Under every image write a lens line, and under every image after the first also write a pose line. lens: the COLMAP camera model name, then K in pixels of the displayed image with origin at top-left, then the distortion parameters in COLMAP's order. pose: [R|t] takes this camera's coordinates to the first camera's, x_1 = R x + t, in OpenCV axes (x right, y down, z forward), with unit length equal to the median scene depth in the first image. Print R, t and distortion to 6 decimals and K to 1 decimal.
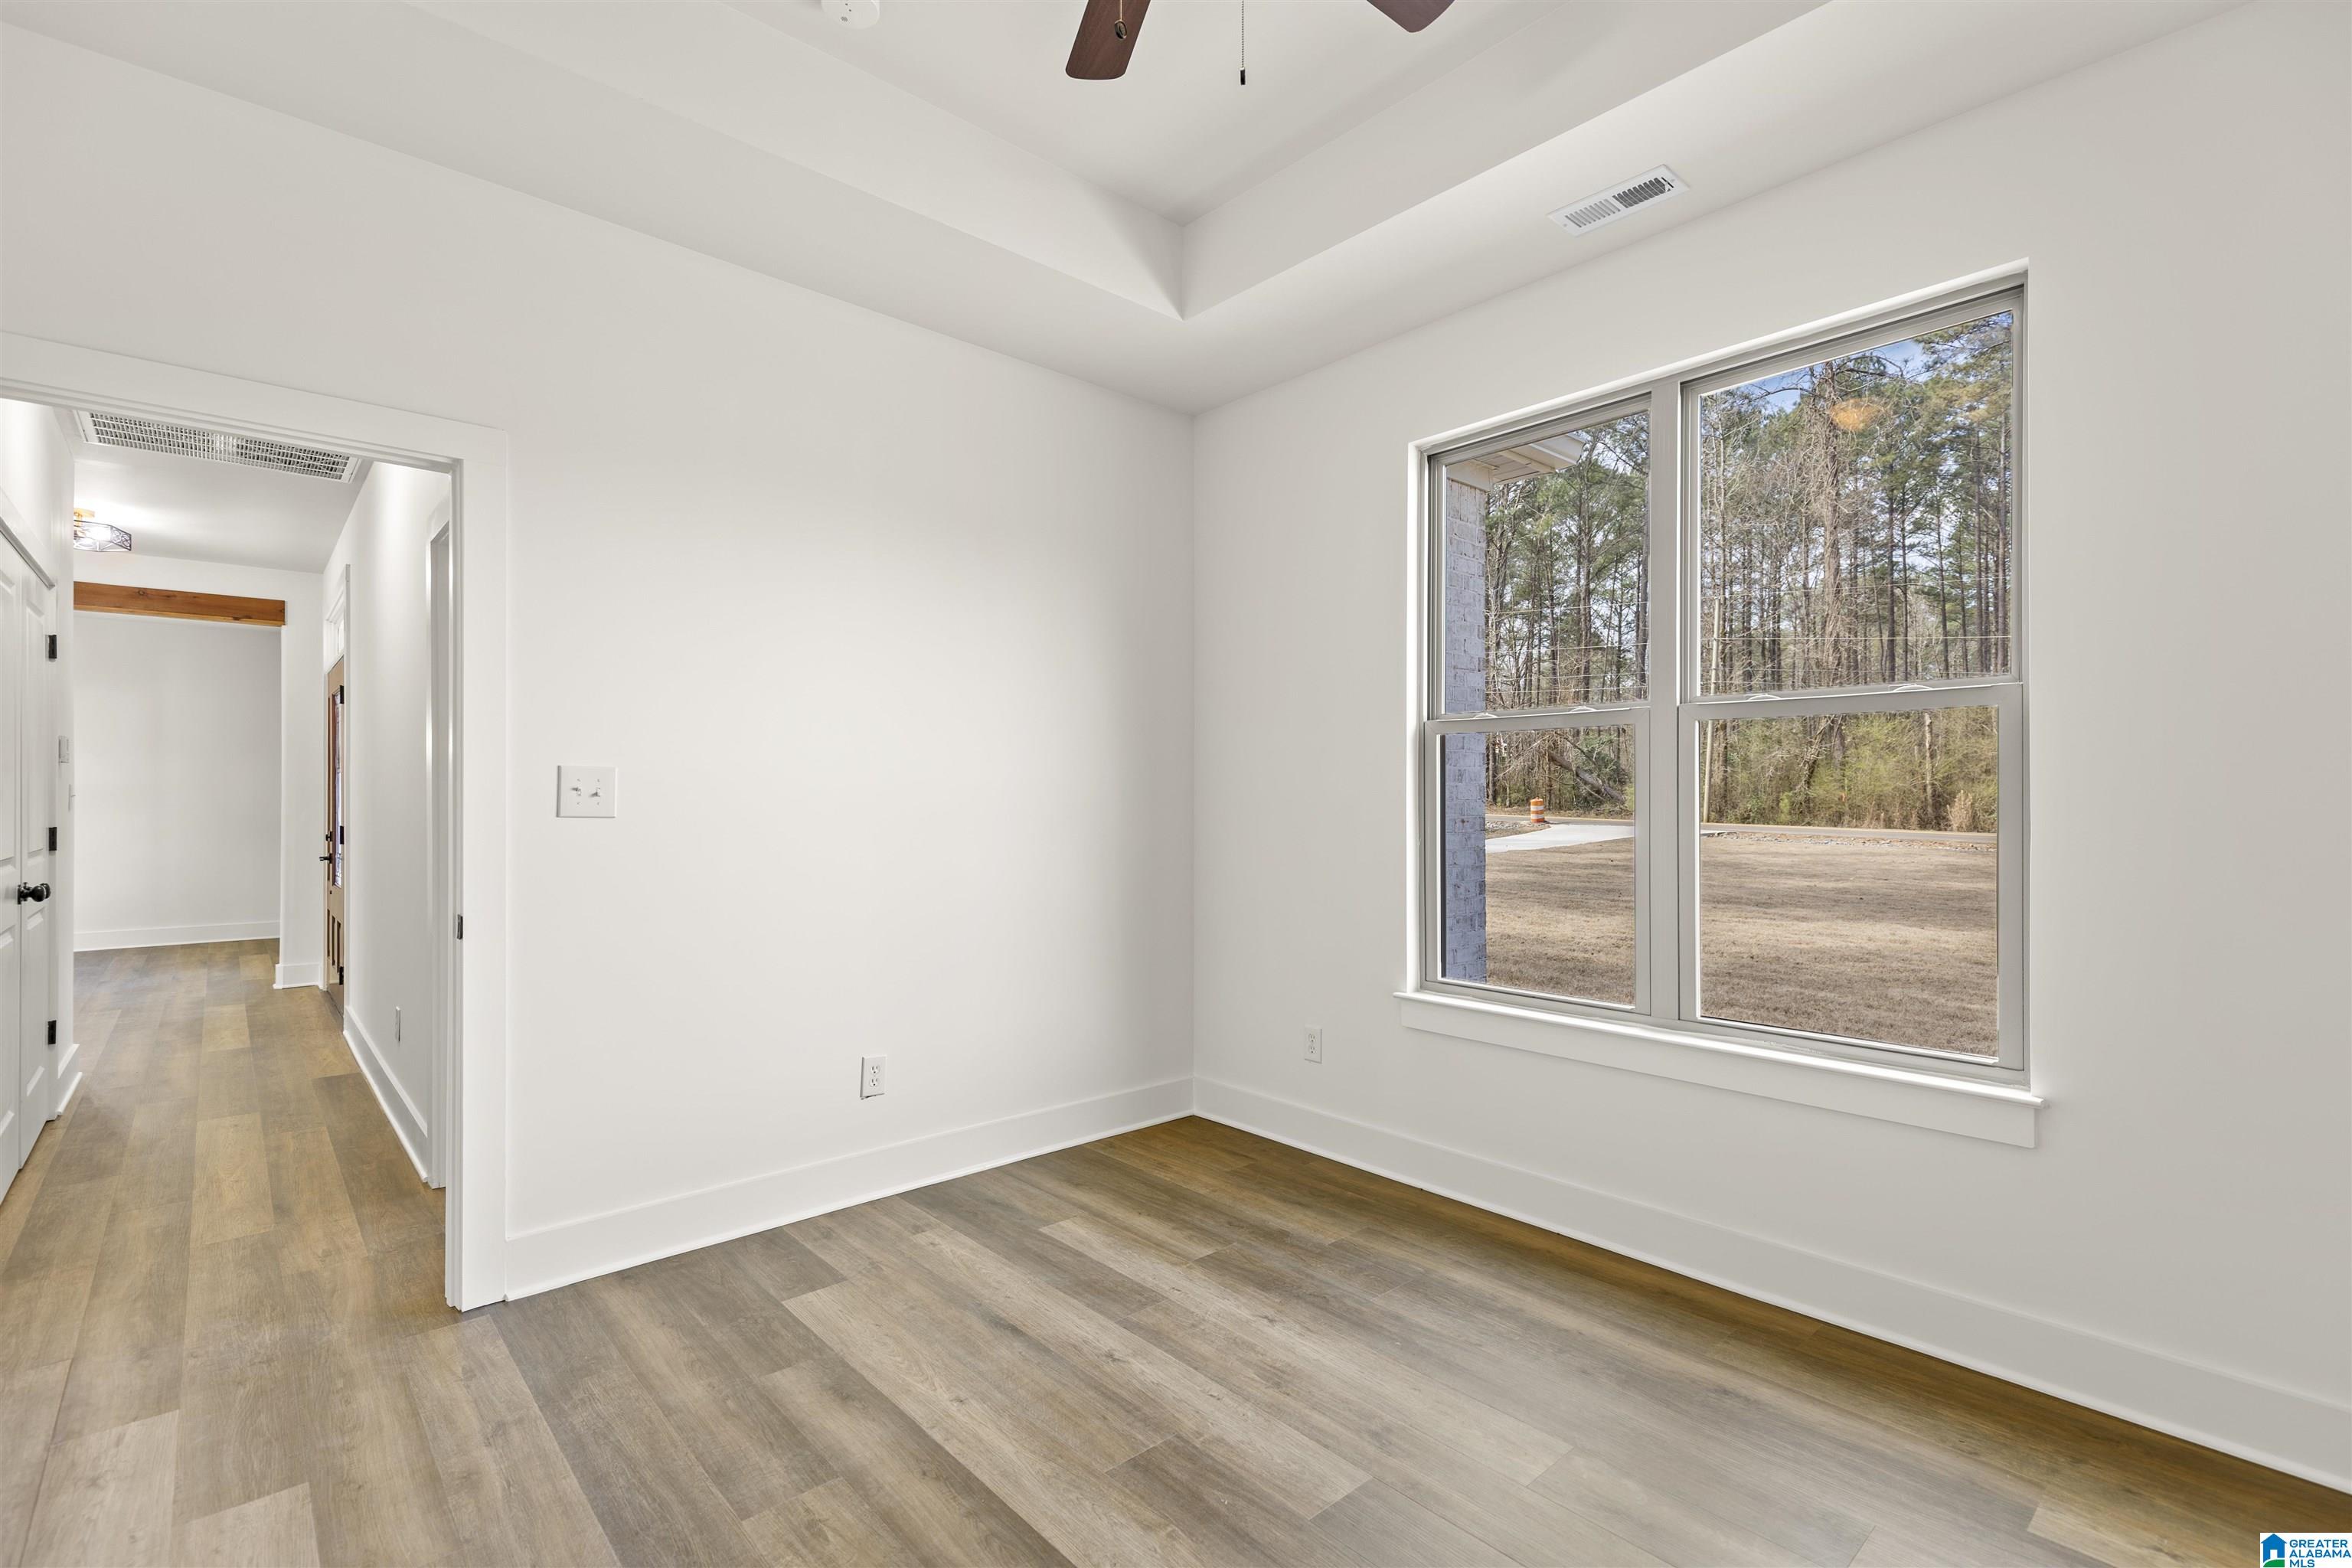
lens RADIAL K [[1063.7, 0, 1175.7], [0, 1063.7, 788.6], [0, 0, 1]] dist [0.004915, -0.000008]
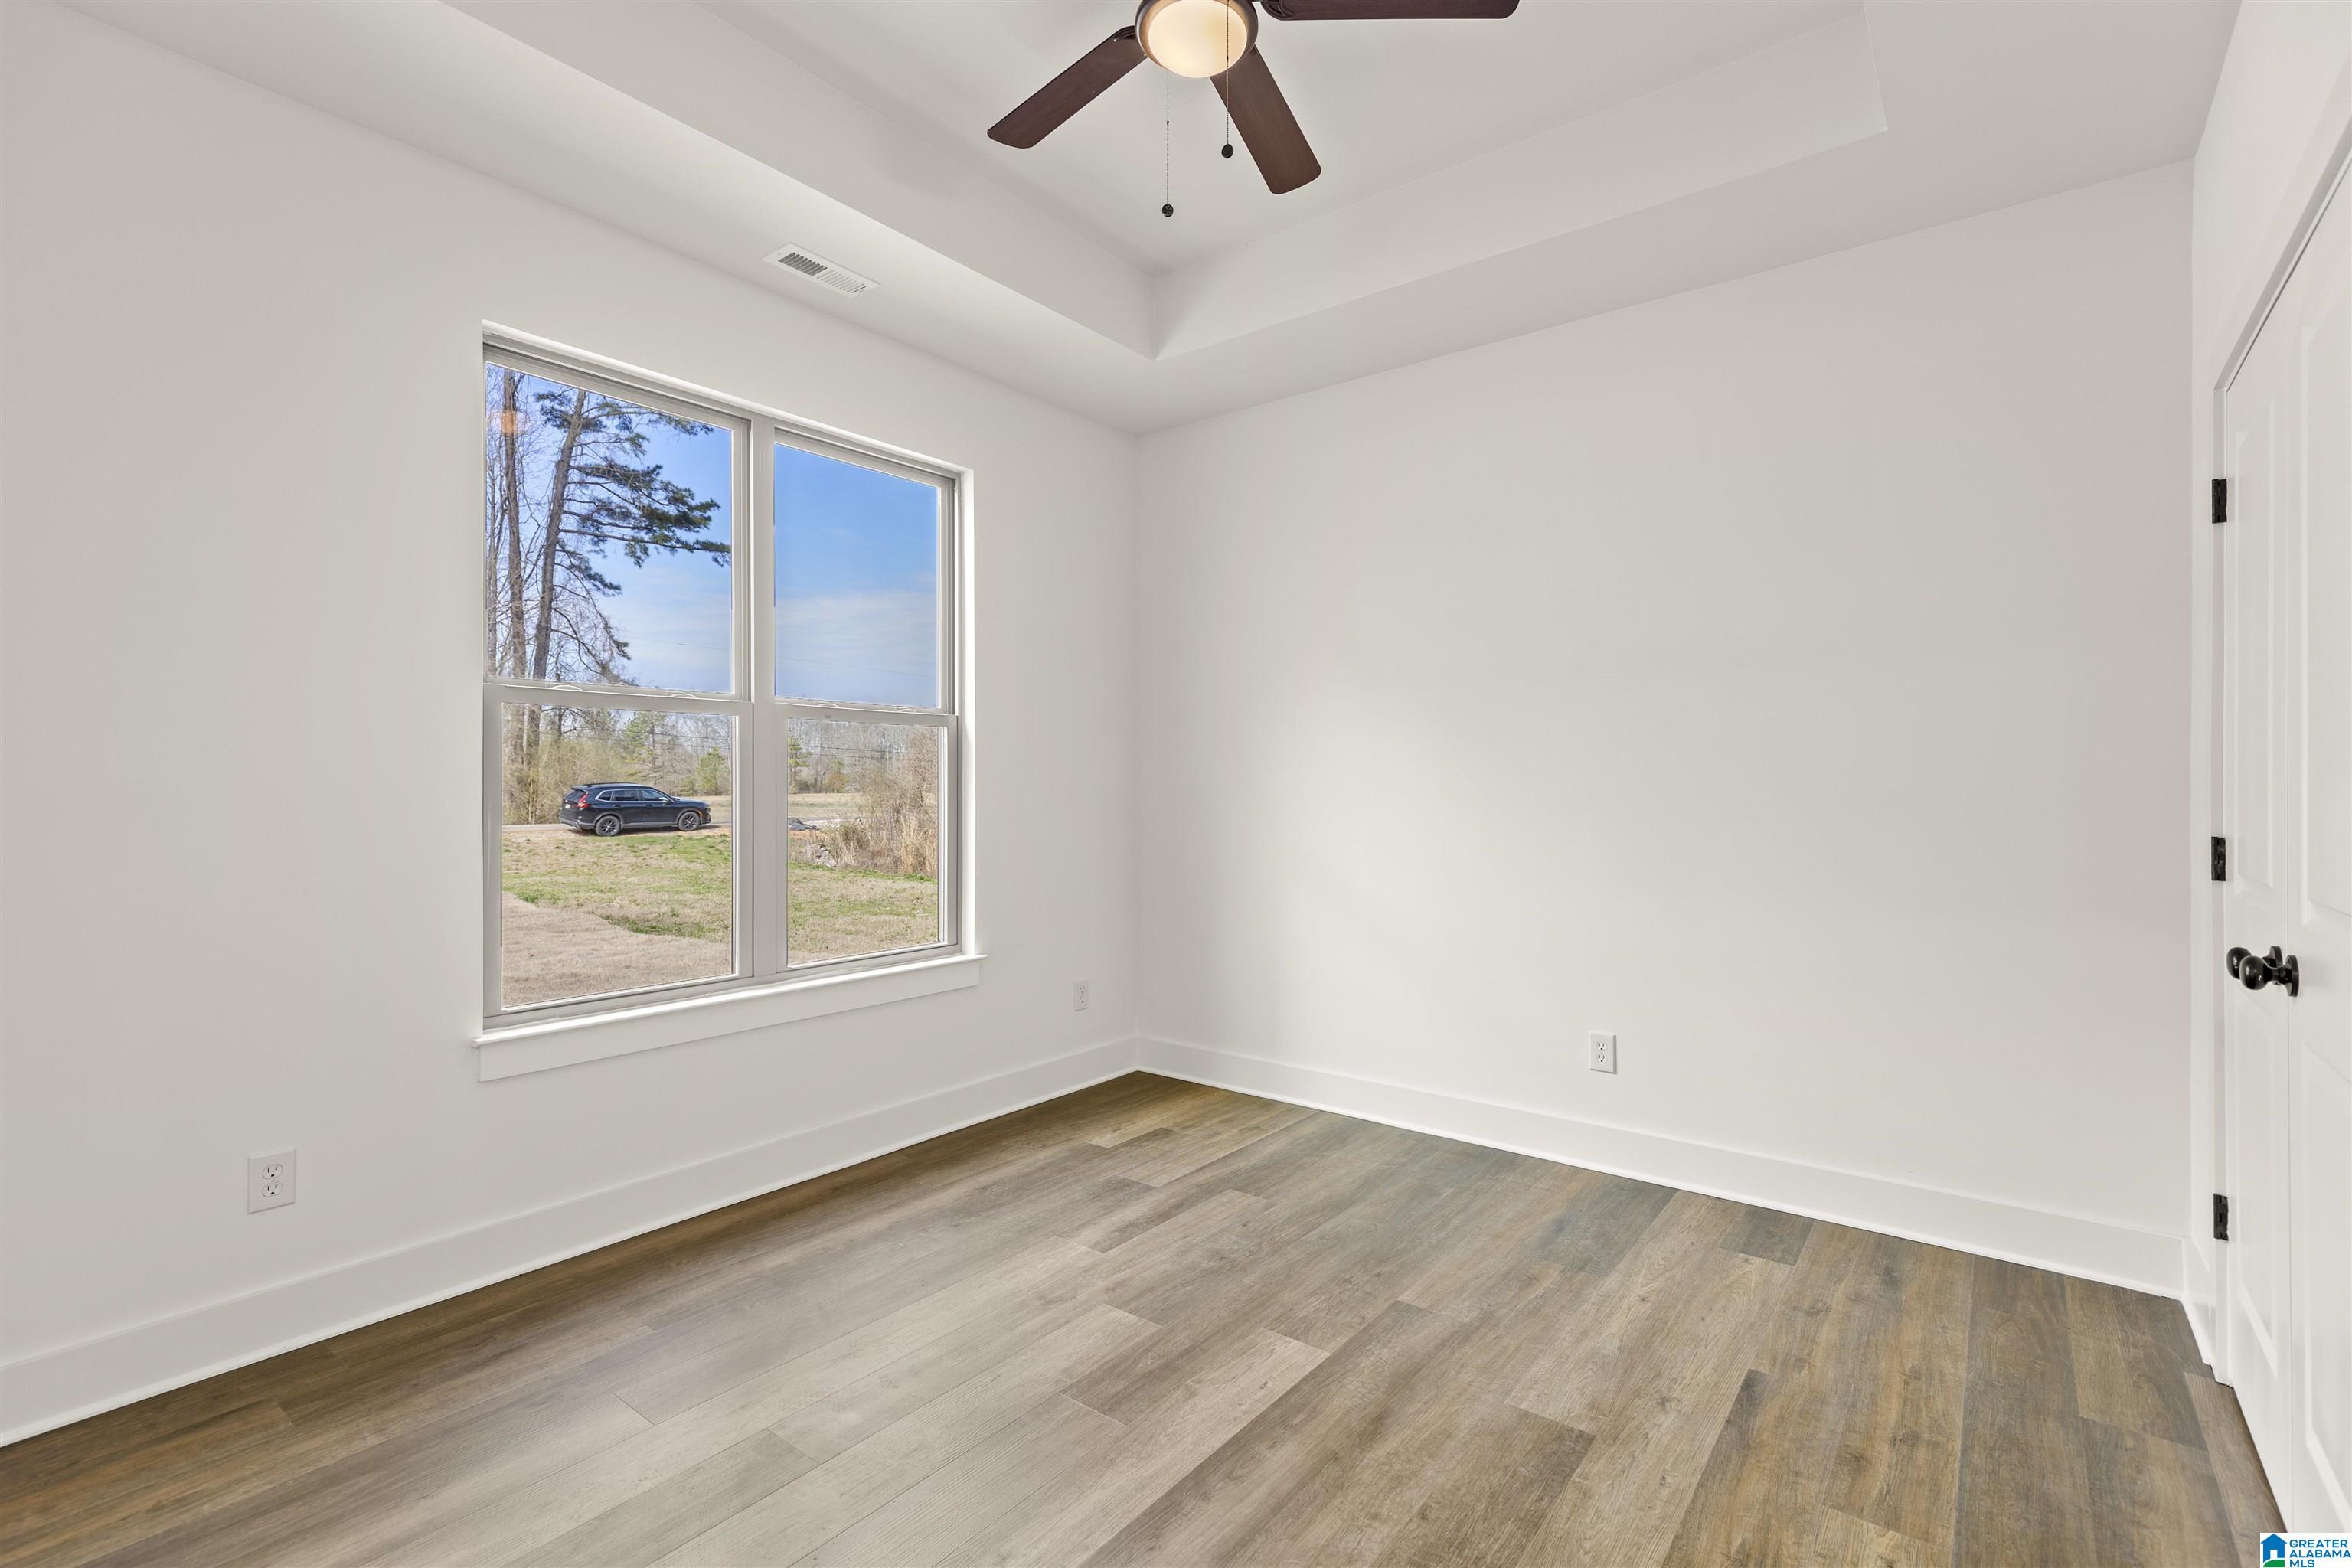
lens RADIAL K [[1063.7, 0, 1175.7], [0, 1063.7, 788.6], [0, 0, 1]] dist [0.004915, -0.000008]
pose [[-0.176531, -0.001952, 0.984293, -0.853251], [-0.006819, 0.999976, 0.000760, 0.011229], [-0.984271, -0.006578, -0.176540, 0.881209]]
